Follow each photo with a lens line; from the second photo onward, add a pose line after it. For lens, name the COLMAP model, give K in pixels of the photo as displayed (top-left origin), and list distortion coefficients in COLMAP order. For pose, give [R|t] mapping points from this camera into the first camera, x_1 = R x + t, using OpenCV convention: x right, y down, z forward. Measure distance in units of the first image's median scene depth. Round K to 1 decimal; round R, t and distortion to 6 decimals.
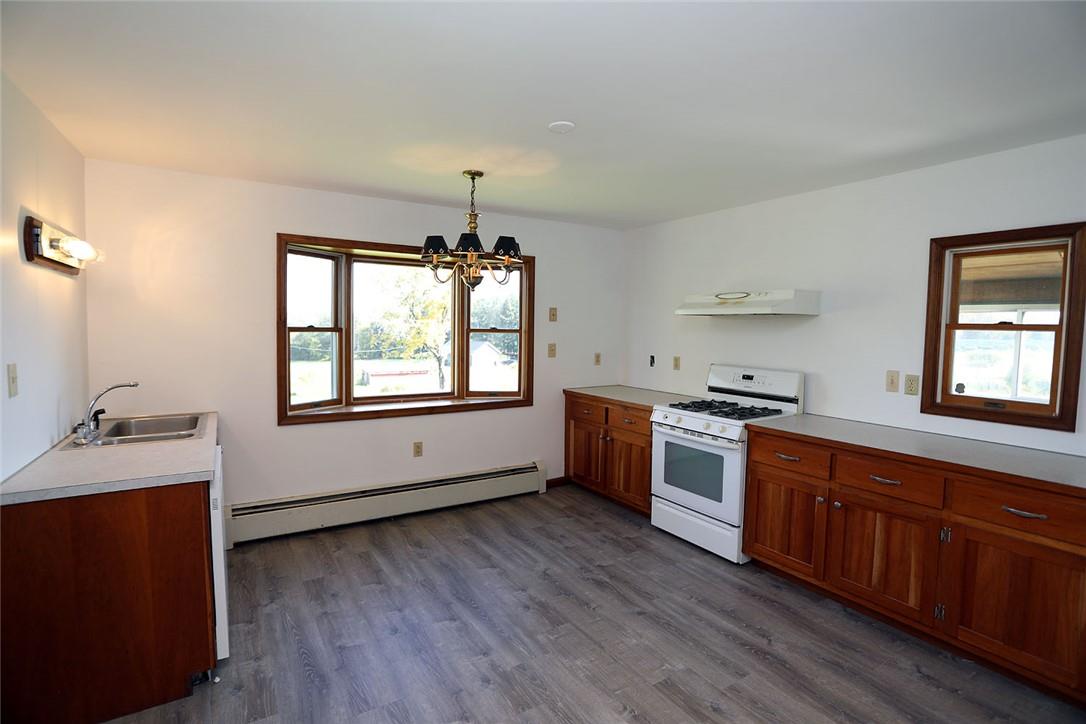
lens RADIAL K [[522.9, 0, 543.3], [0, 522.9, 359.8], [0, 0, 1]] dist [0.005882, 0.001015]
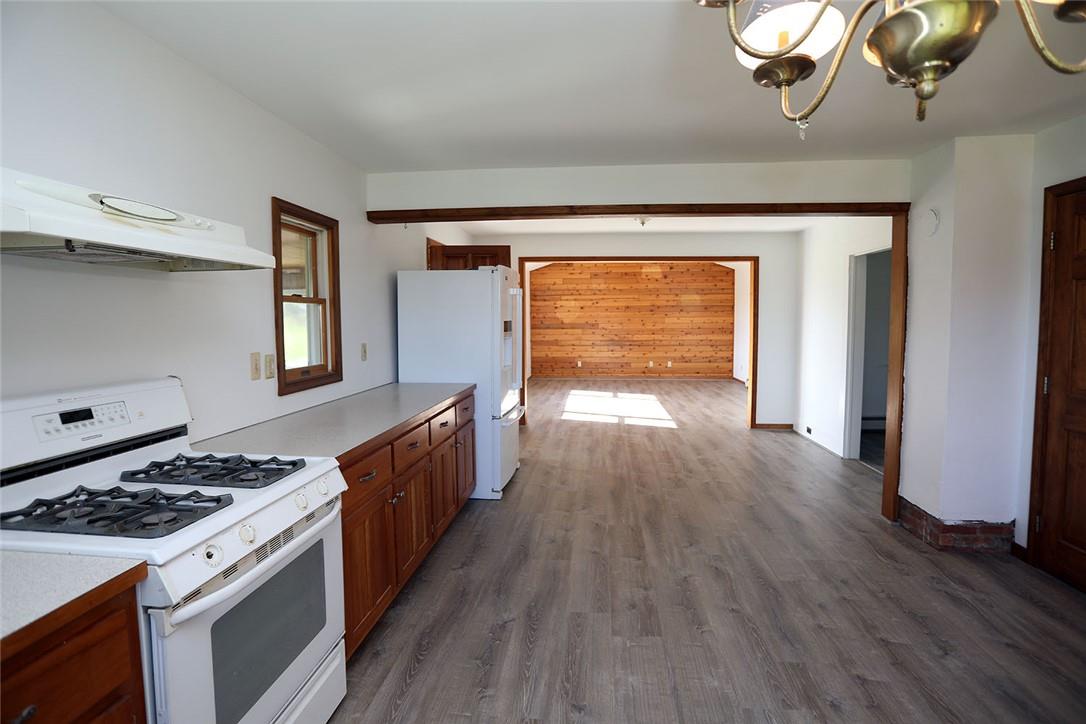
lens RADIAL K [[522.9, 0, 545.7], [0, 522.9, 369.5], [0, 0, 1]] dist [0.005882, 0.001015]
pose [[-0.789481, -0.083282, 0.608098, -0.177345], [0.016077, 0.987606, 0.156130, -0.081794], [-0.613564, 0.133038, -0.778357, 1.576203]]
